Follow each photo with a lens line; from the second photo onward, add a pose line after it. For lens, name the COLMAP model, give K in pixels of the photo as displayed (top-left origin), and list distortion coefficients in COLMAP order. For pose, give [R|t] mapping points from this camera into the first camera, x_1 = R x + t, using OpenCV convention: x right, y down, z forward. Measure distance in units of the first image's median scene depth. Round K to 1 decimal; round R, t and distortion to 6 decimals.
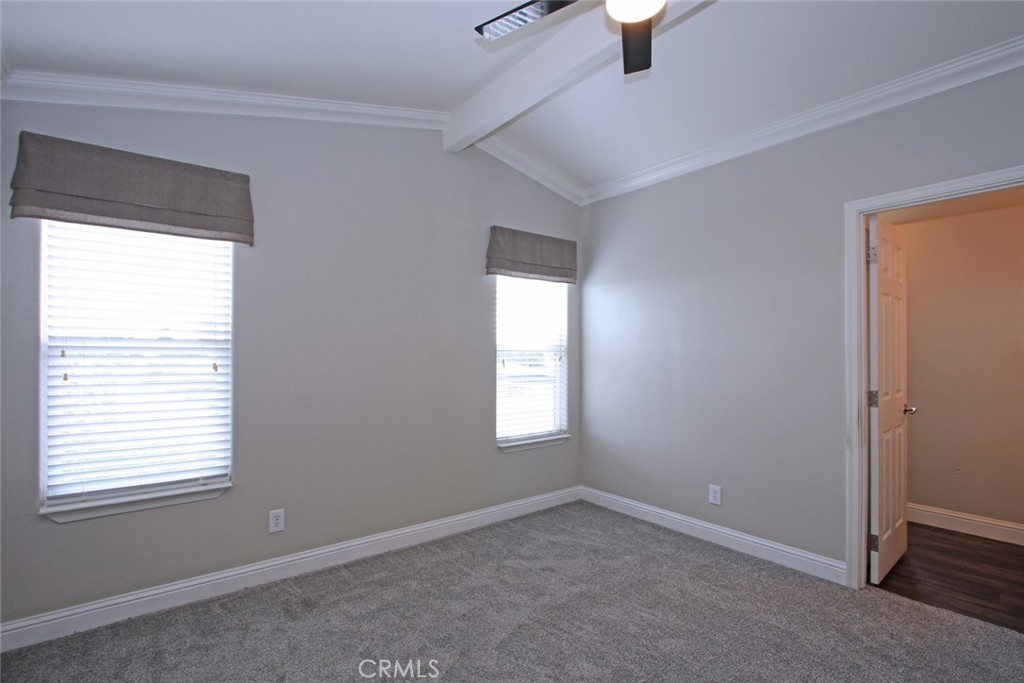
lens RADIAL K [[489.6, 0, 508.4], [0, 489.6, 349.3], [0, 0, 1]] dist [-0.018575, 0.001700]
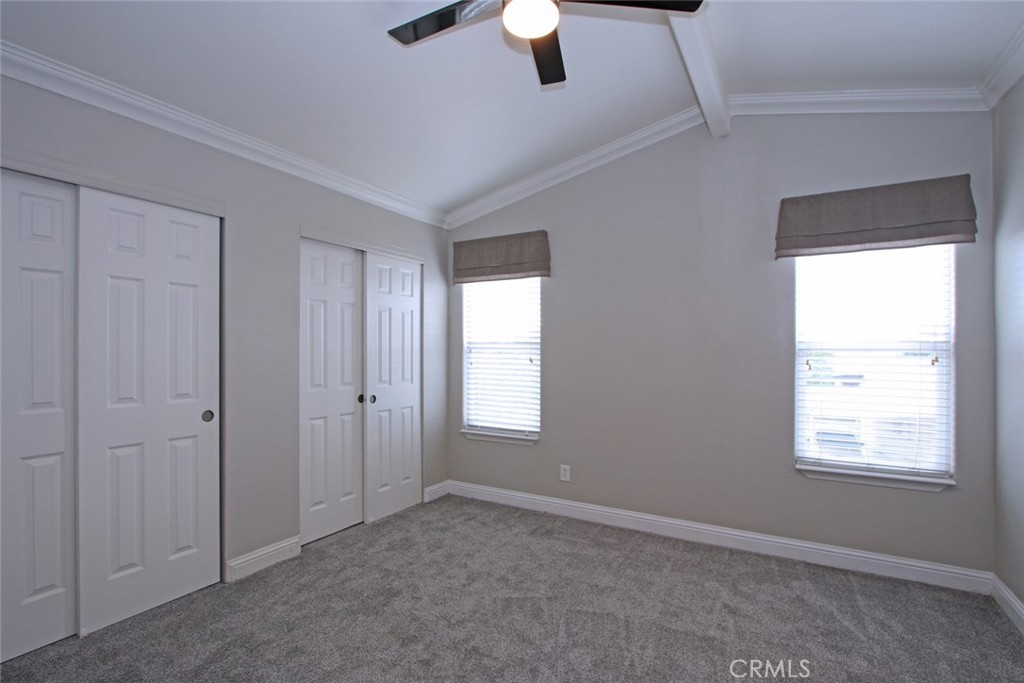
lens RADIAL K [[489.6, 0, 508.4], [0, 489.6, 349.3], [0, 0, 1]] dist [-0.018575, 0.001700]
pose [[0.349959, -0.004301, -0.936755, 0.796652], [0.000759, 0.999990, -0.004307, 0.008153], [0.936765, 0.000797, 0.349959, 0.377327]]
